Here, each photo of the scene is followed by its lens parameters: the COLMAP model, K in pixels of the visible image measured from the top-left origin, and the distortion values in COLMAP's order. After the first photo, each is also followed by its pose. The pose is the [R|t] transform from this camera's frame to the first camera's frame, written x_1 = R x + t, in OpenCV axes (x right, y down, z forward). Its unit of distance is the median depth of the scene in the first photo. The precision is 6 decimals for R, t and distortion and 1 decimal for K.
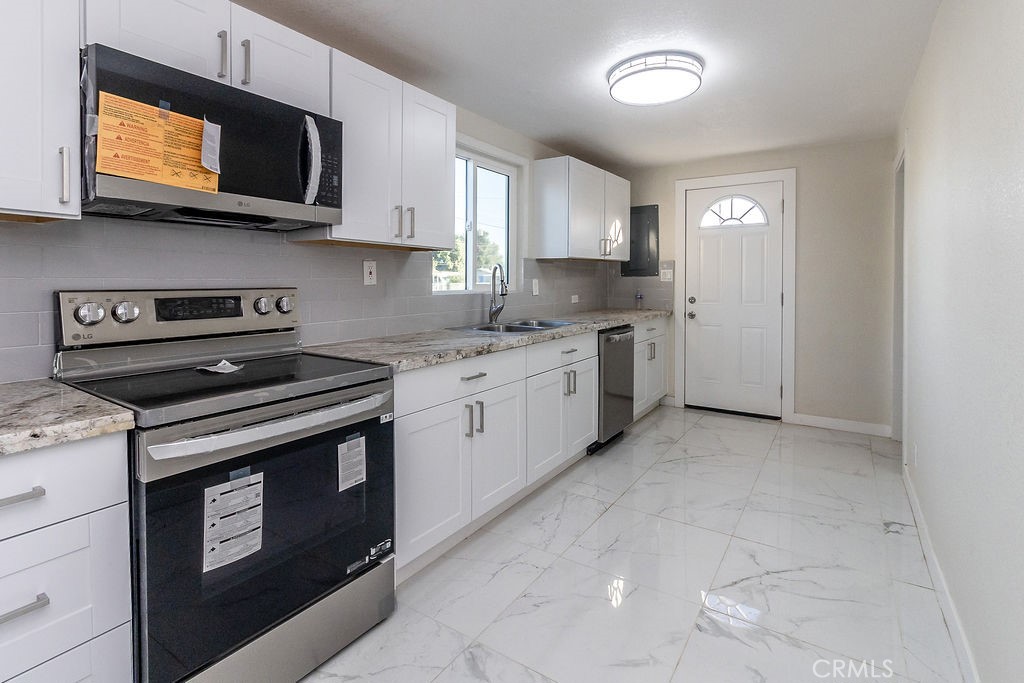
lens RADIAL K [[505.6, 0, 515.5], [0, 505.6, 286.3], [0, 0, 1]] dist [-0.002204, 0.000131]
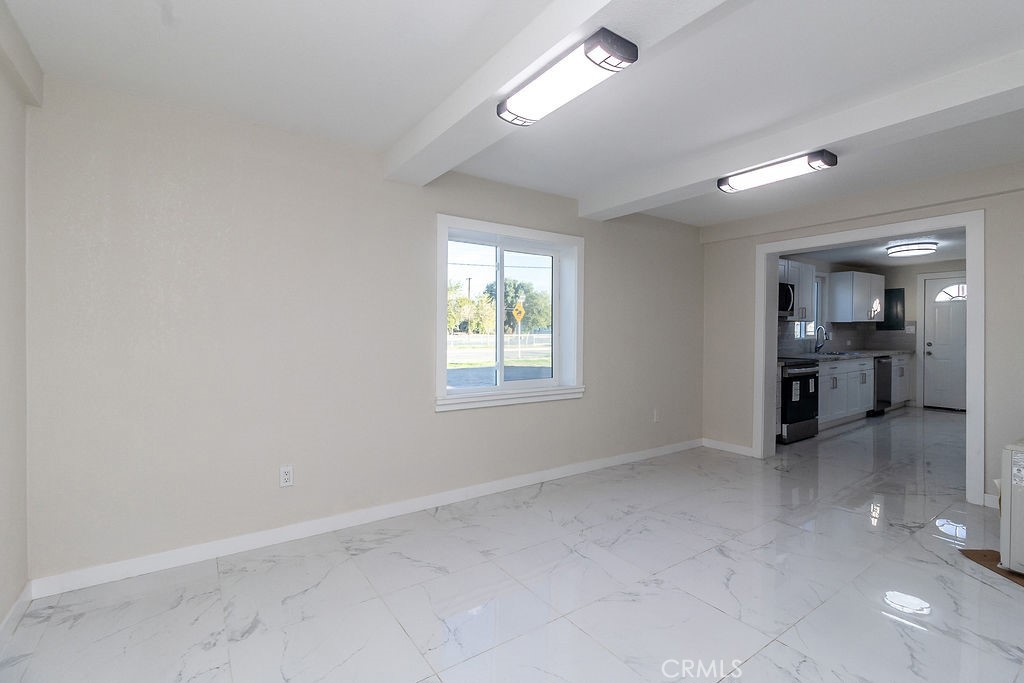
lens RADIAL K [[489.8, 0, 504.8], [0, 489.8, 334.2], [0, 0, 1]] dist [0.001074, 0.000420]
pose [[0.929743, 0.000852, -0.368209, -0.422921], [-0.001711, 0.999997, -0.002008, -0.001300], [0.368206, 0.002497, 0.929741, -1.207506]]
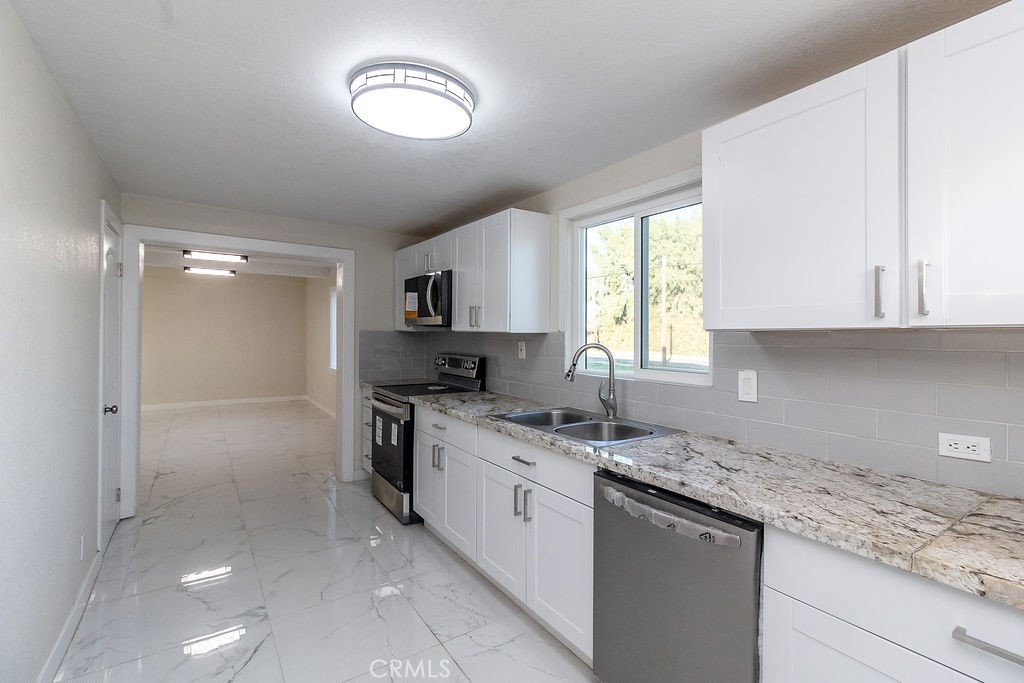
lens RADIAL K [[463.8, 0, 511.8], [0, 463.8, 324.7], [0, 0, 1]] dist [0.000779, 0.000098]
pose [[-0.388657, -0.016122, -0.921241, 0.587324], [-0.015780, 0.999817, -0.010840, -0.052763], [0.921247, 0.010324, -0.388840, 0.965264]]
